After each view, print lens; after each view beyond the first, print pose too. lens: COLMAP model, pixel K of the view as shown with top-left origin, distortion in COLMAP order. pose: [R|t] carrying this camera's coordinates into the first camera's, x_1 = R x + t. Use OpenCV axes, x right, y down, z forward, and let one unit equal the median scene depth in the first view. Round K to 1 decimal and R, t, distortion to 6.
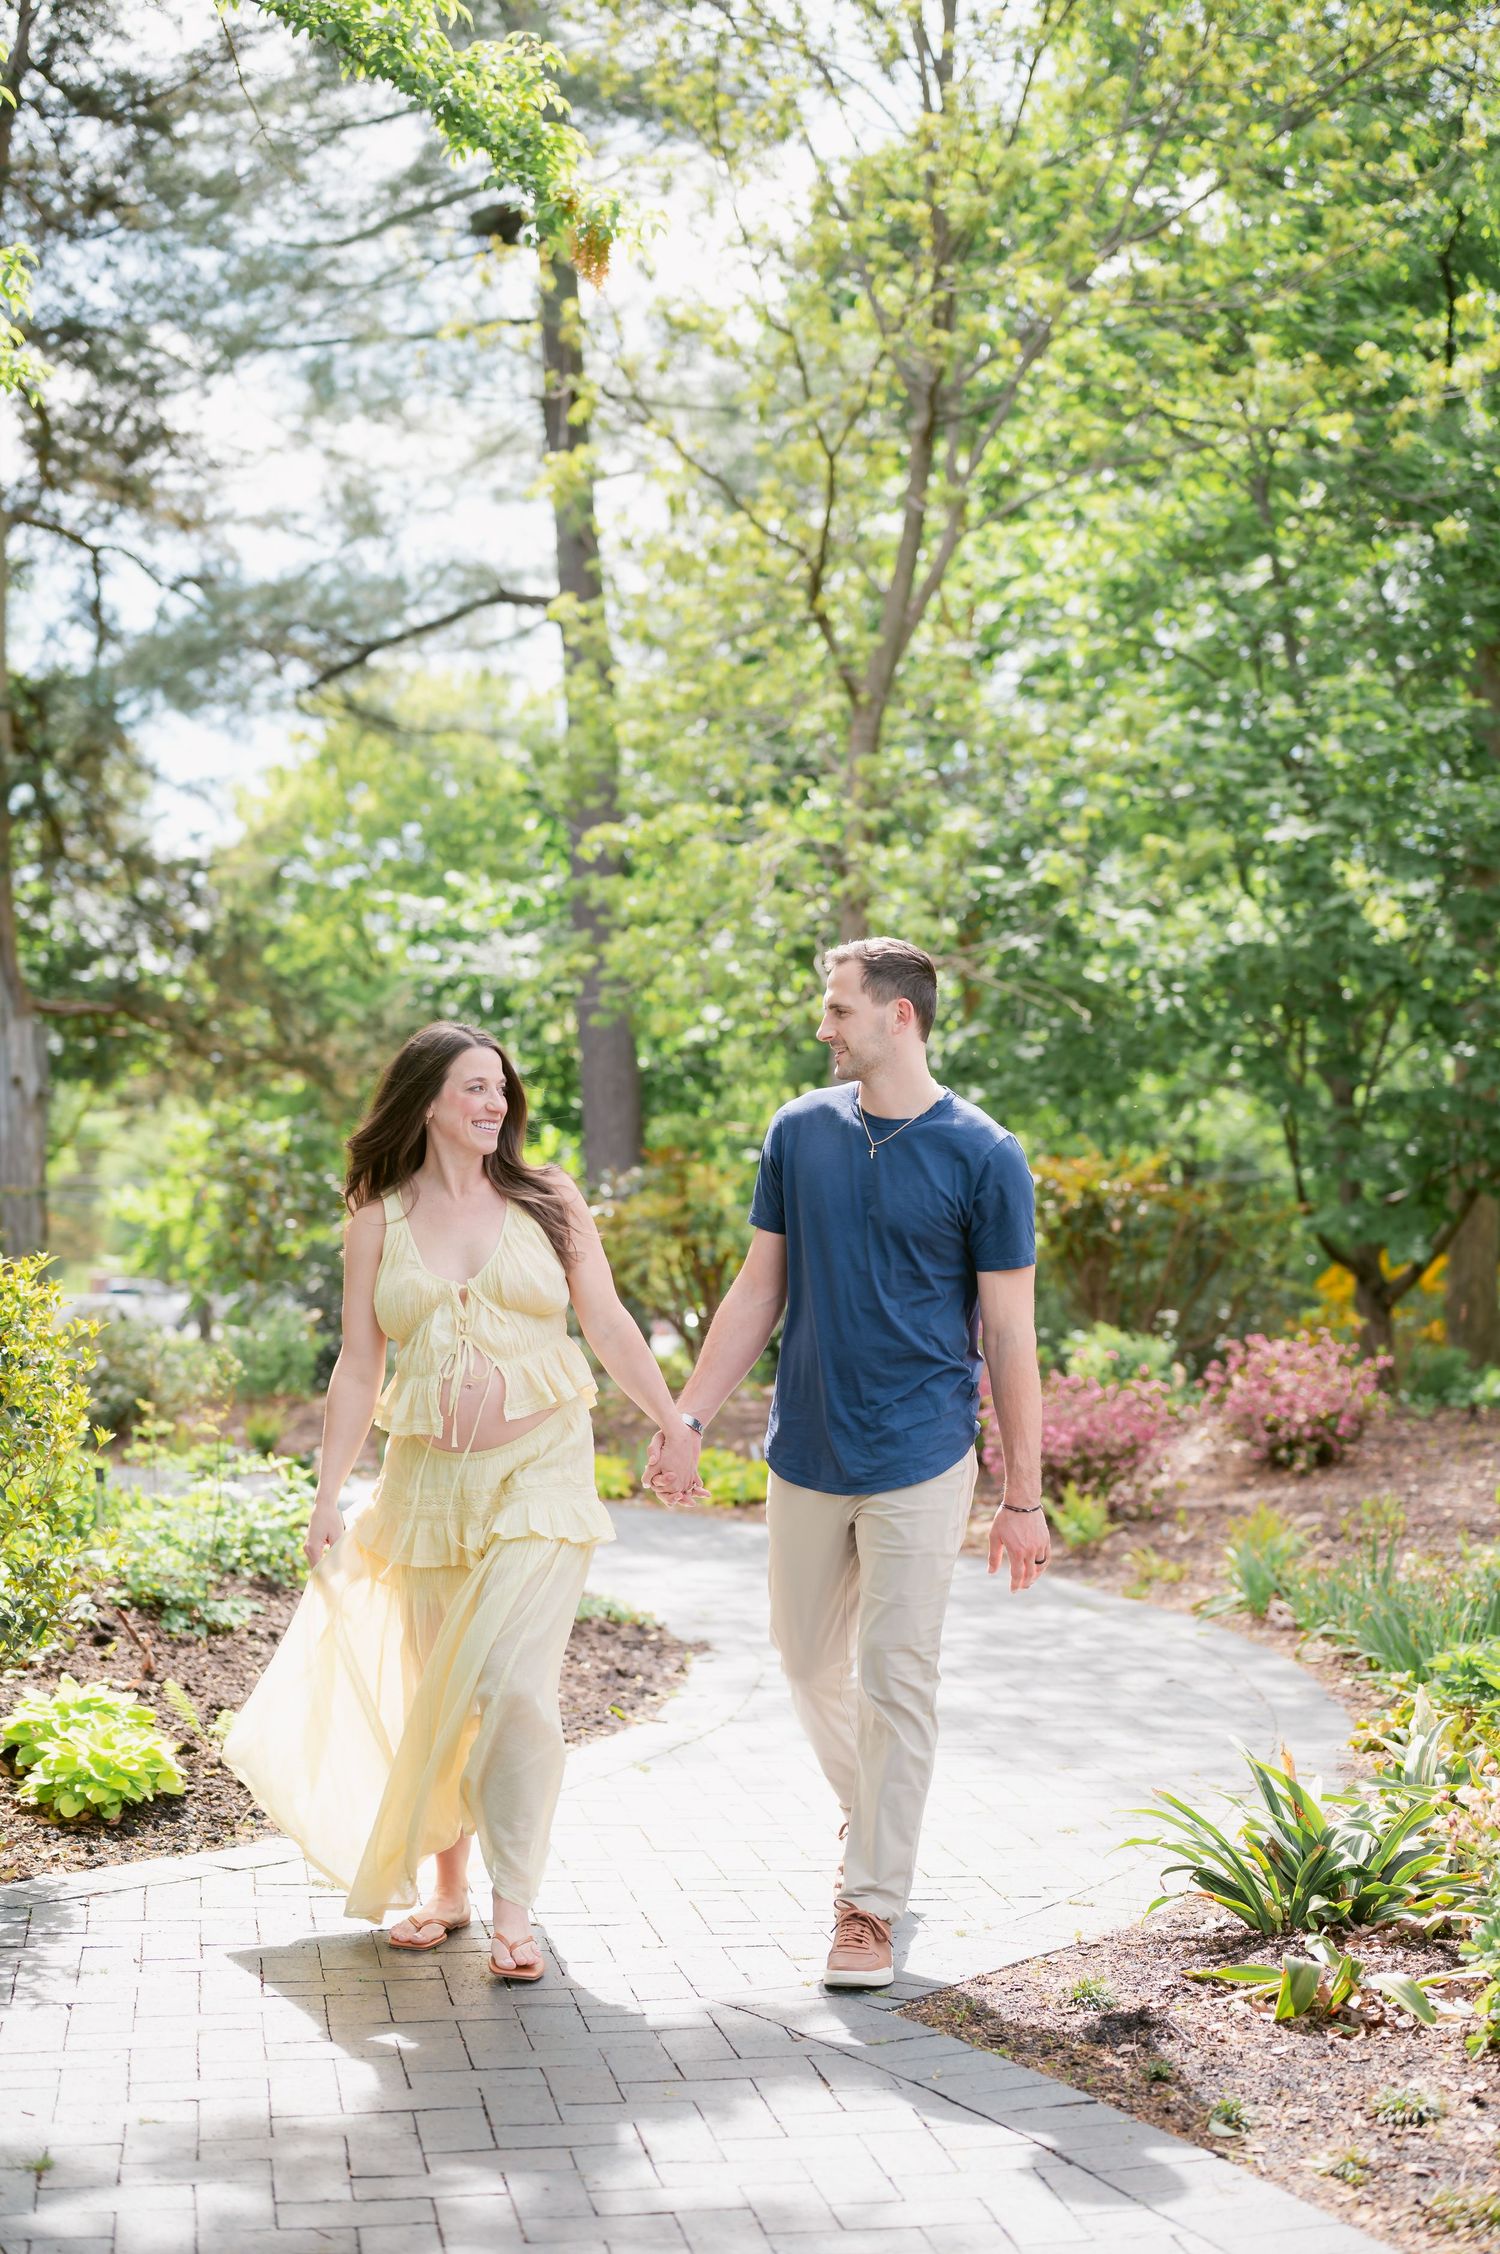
lens RADIAL K [[3423.3, 0, 750.0], [0, 3423.3, 1127.0], [0, 0, 1]] dist [0.015470, 0.038532]
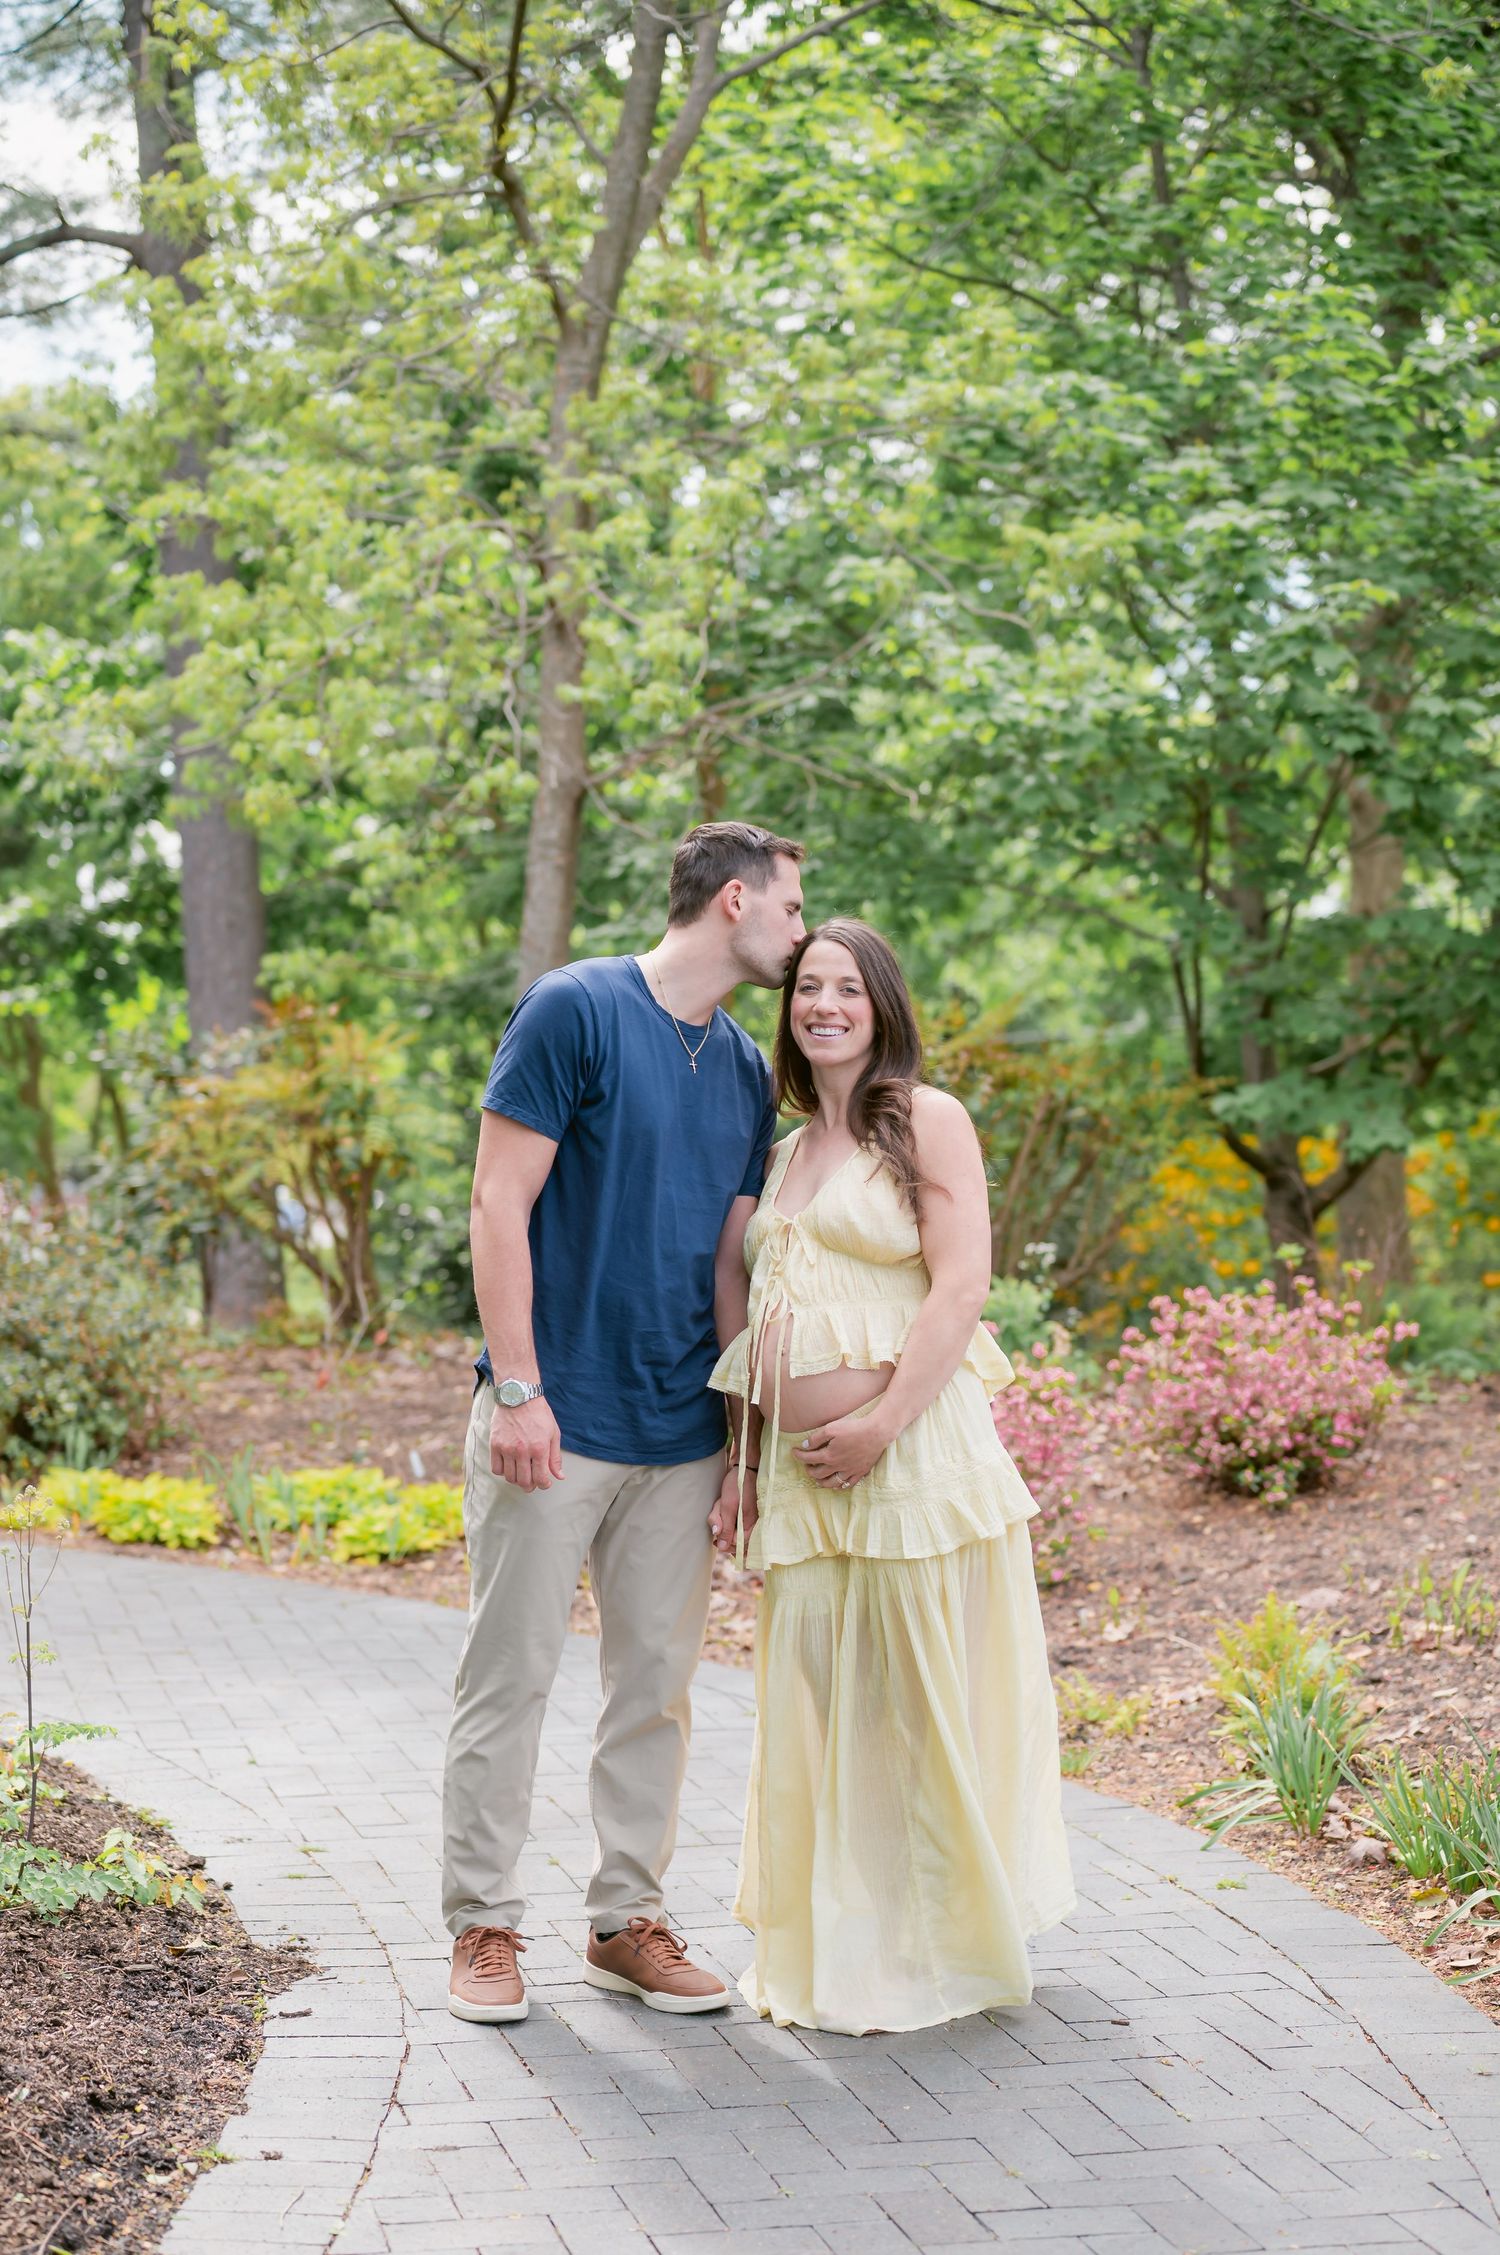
lens RADIAL K [[3424.9, 0, 750.0], [0, 3424.9, 1127.5], [0, 0, 1]] dist [0.015470, 0.038532]
pose [[0.995857, -0.005653, 0.090754, 0.006170], [0.001930, 0.999155, 0.041056, 0.004282], [-0.090909, -0.040711, 0.995027, 0.355823]]
